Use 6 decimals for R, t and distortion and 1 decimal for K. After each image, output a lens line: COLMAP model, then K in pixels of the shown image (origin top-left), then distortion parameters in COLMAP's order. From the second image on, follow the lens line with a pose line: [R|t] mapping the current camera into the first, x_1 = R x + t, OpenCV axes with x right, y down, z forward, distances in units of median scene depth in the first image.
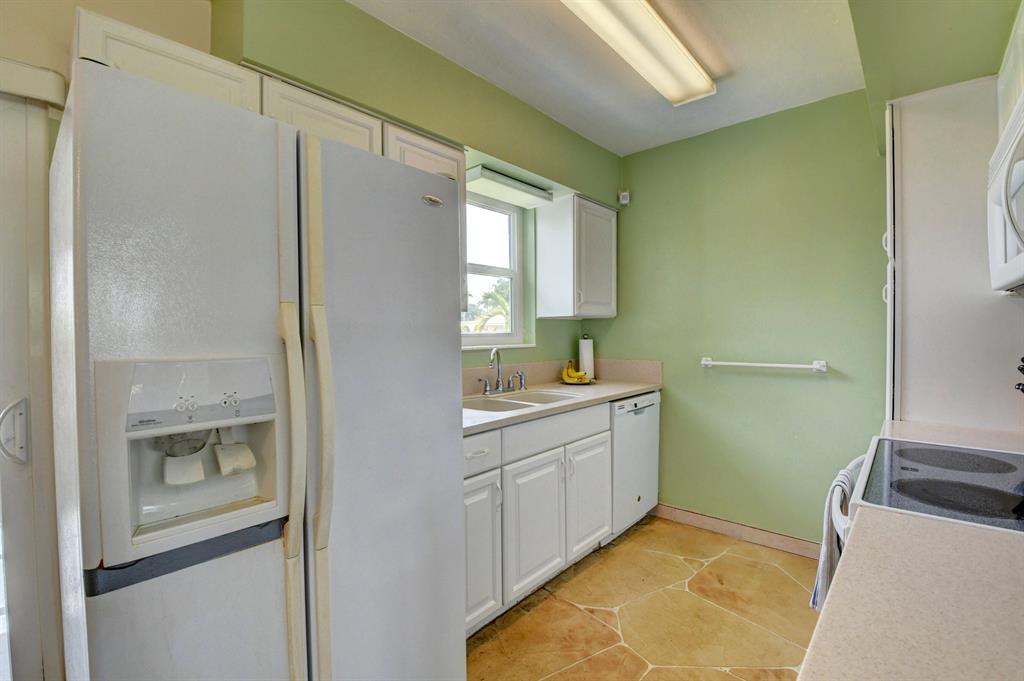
lens RADIAL K [[448.3, 0, 509.1], [0, 448.3, 340.0], [0, 0, 1]] dist [0.020171, -0.033374]
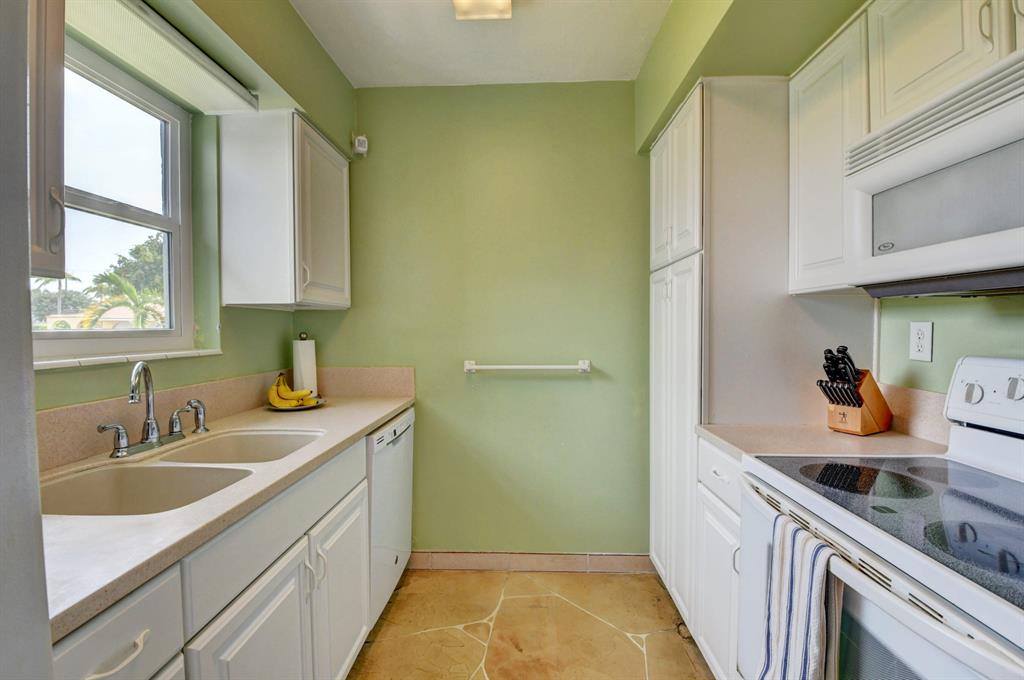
lens RADIAL K [[448.3, 0, 509.1], [0, 448.3, 339.5], [0, 0, 1]] dist [0.020171, -0.033374]
pose [[0.769212, -0.010871, 0.638901, -0.029267], [0.009117, 0.999940, 0.006037, -0.004027], [-0.638929, 0.001181, 0.769265, 0.320549]]
